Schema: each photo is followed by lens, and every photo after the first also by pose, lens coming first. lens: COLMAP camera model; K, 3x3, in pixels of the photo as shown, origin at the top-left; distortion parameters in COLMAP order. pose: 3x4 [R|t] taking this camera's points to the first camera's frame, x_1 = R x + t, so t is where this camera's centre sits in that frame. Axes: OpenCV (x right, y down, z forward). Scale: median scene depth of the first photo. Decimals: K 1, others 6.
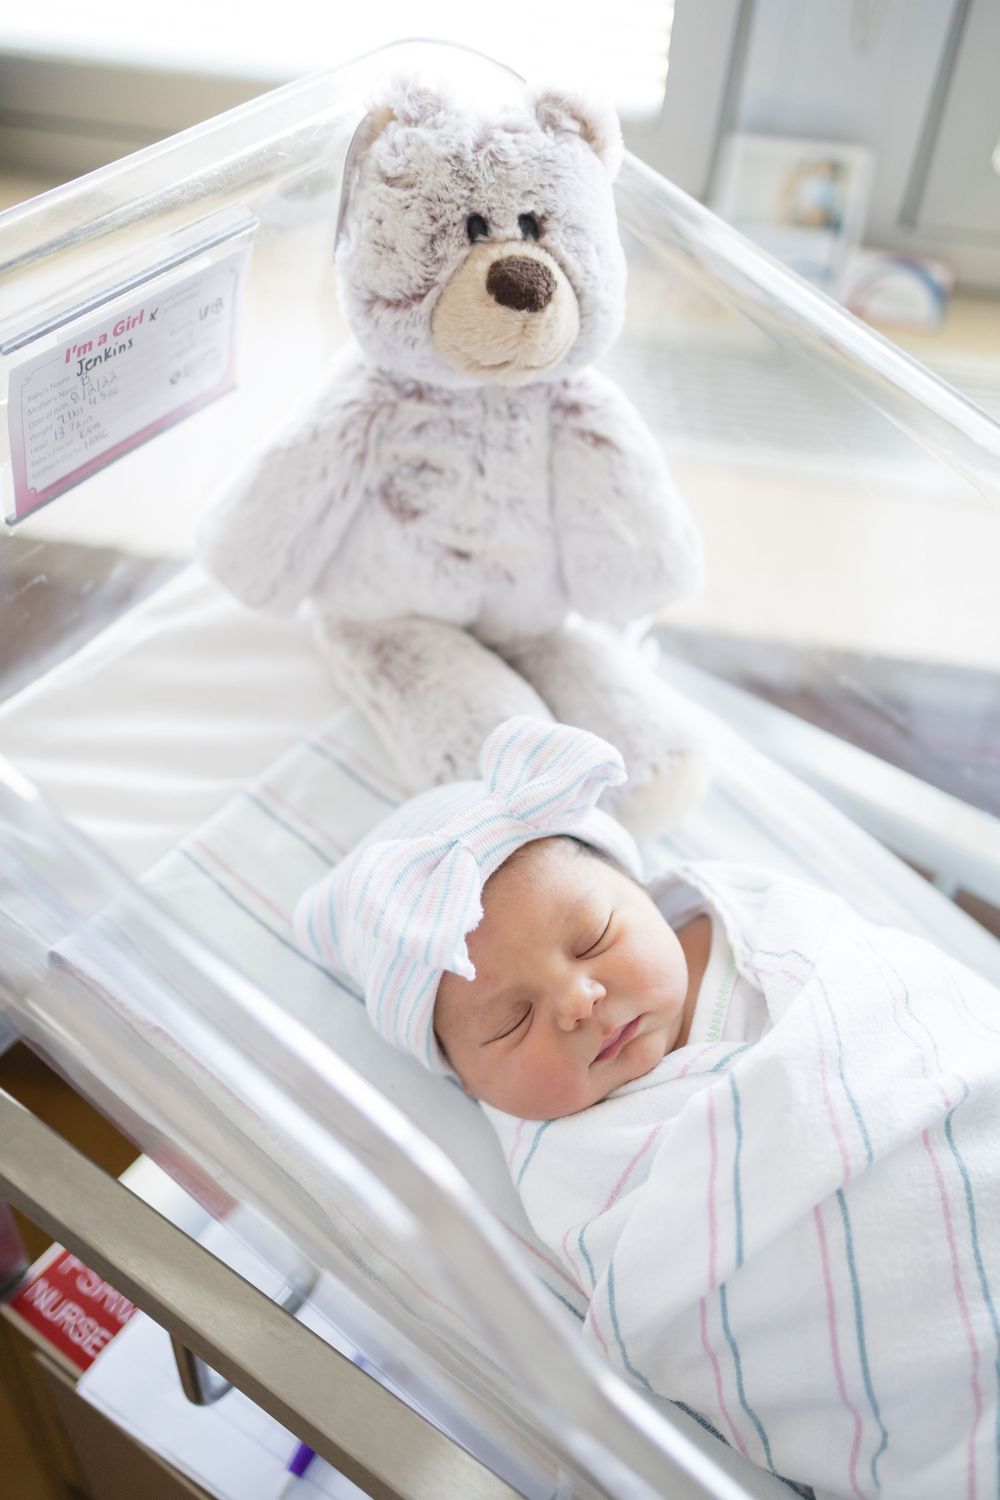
lens RADIAL K [[1513.3, 0, 535.4], [0, 1513.3, 725.8], [0, 0, 1]] dist [0.069424, 0.024032]
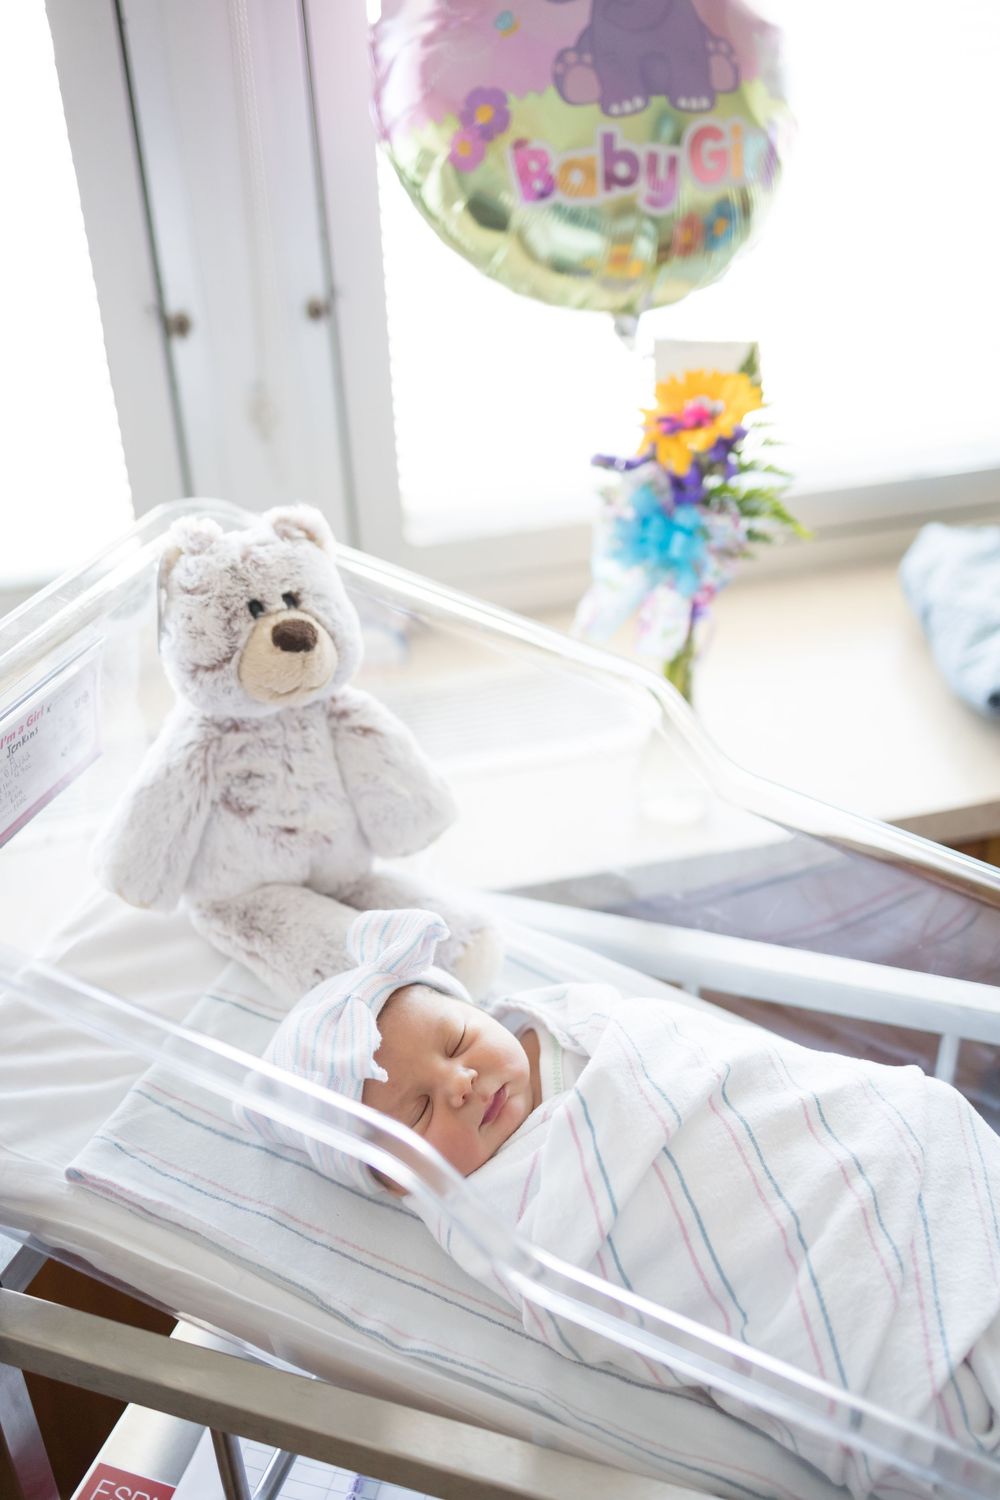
lens RADIAL K [[1498.8, 0, 500.0], [0, 1498.8, 750.0], [0, 0, 1]] dist [0.154123, 0.014219]
pose [[0.954884, -0.228217, 0.190035, -0.115450], [0.267370, 0.939161, -0.215615, 0.174524], [-0.129267, 0.256697, 0.957808, -0.382306]]
